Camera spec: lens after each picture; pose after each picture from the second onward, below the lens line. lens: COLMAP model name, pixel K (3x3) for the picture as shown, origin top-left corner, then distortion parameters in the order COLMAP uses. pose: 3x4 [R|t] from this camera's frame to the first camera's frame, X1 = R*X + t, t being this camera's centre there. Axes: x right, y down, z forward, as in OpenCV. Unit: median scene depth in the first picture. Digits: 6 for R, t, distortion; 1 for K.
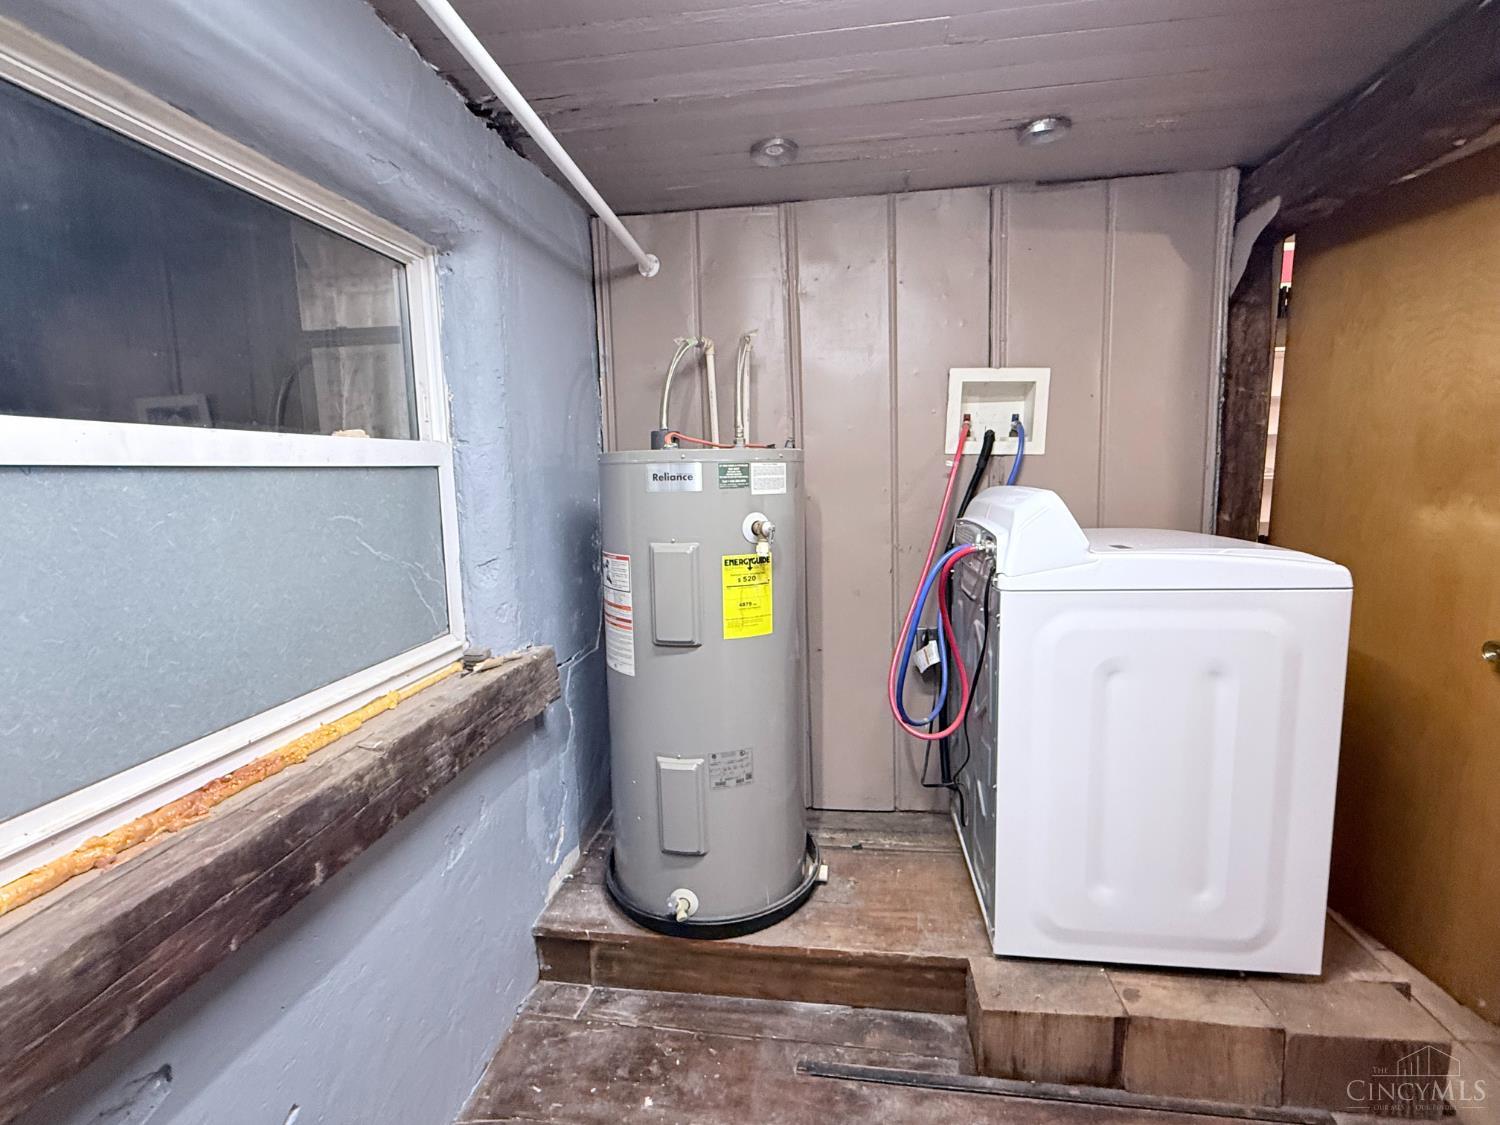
lens RADIAL K [[696.3, 0, 748.5], [0, 696.3, 561.7], [0, 0, 1]] dist [-0.000714, 0.000069]
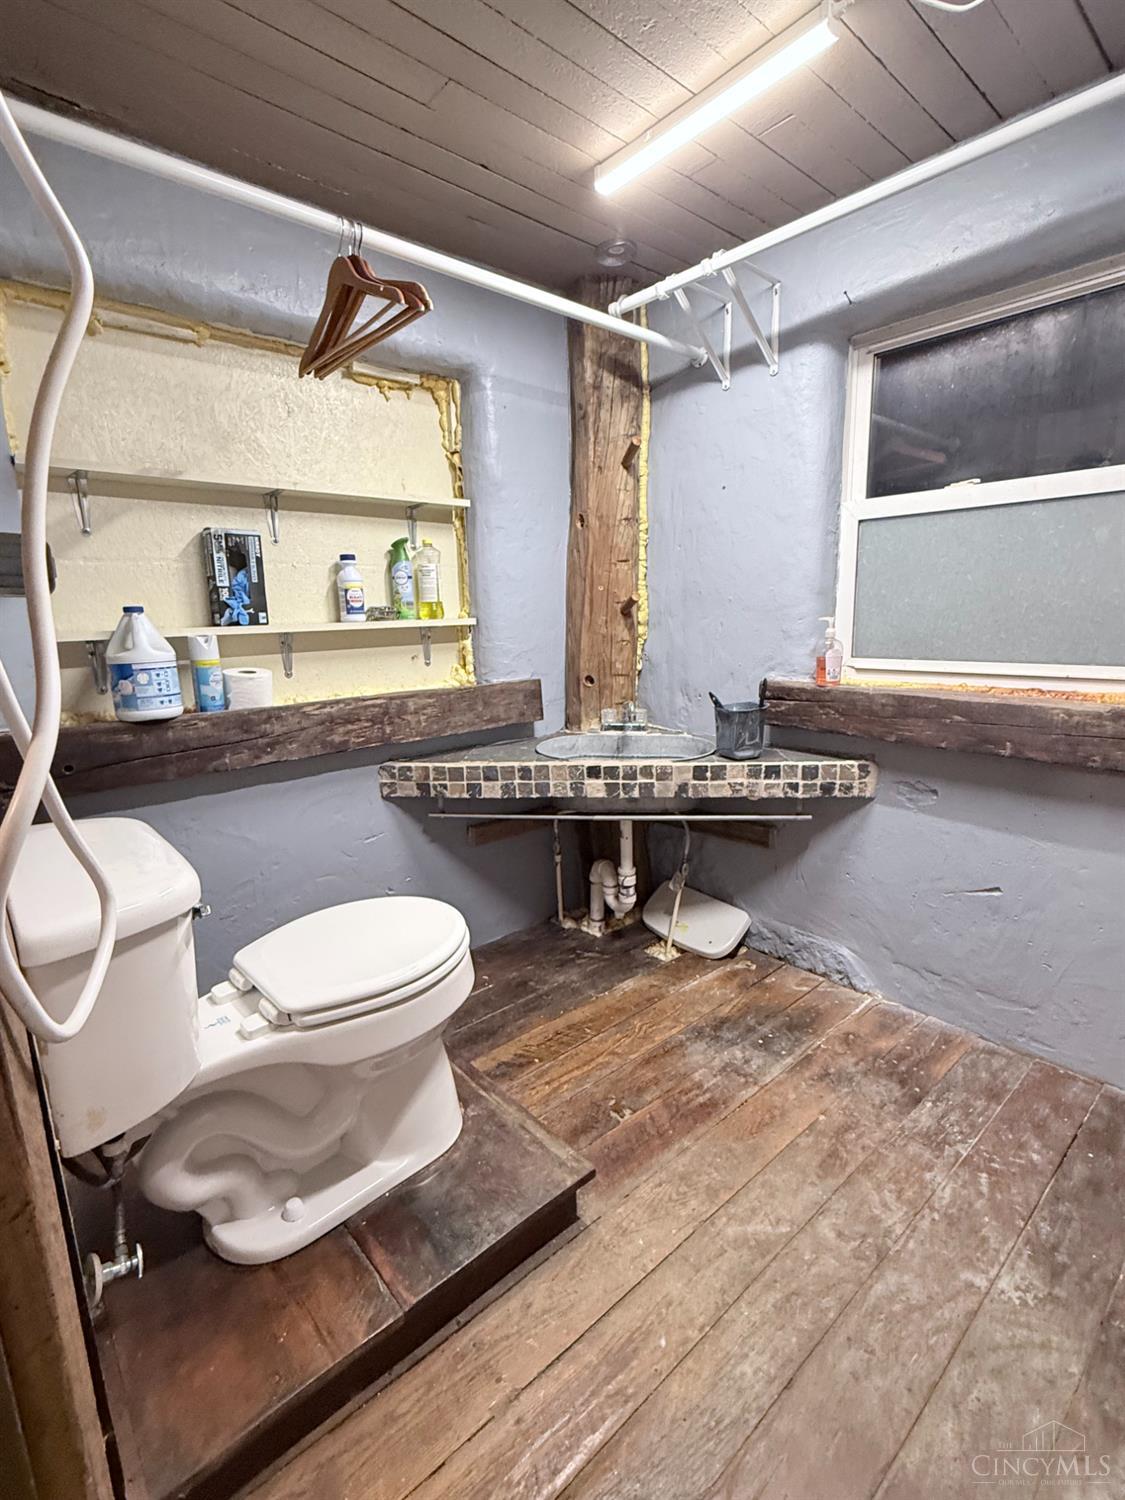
lens RADIAL K [[696.3, 0, 561.7], [0, 696.3, 751.4], [0, 0, 1]] dist [-0.000714, 0.000069]
pose [[-0.656764, 0.182304, -0.731728, 1.337623], [-0.060563, 0.954452, 0.292152, 0.034141], [0.751660, 0.236190, -0.615809, 1.267004]]
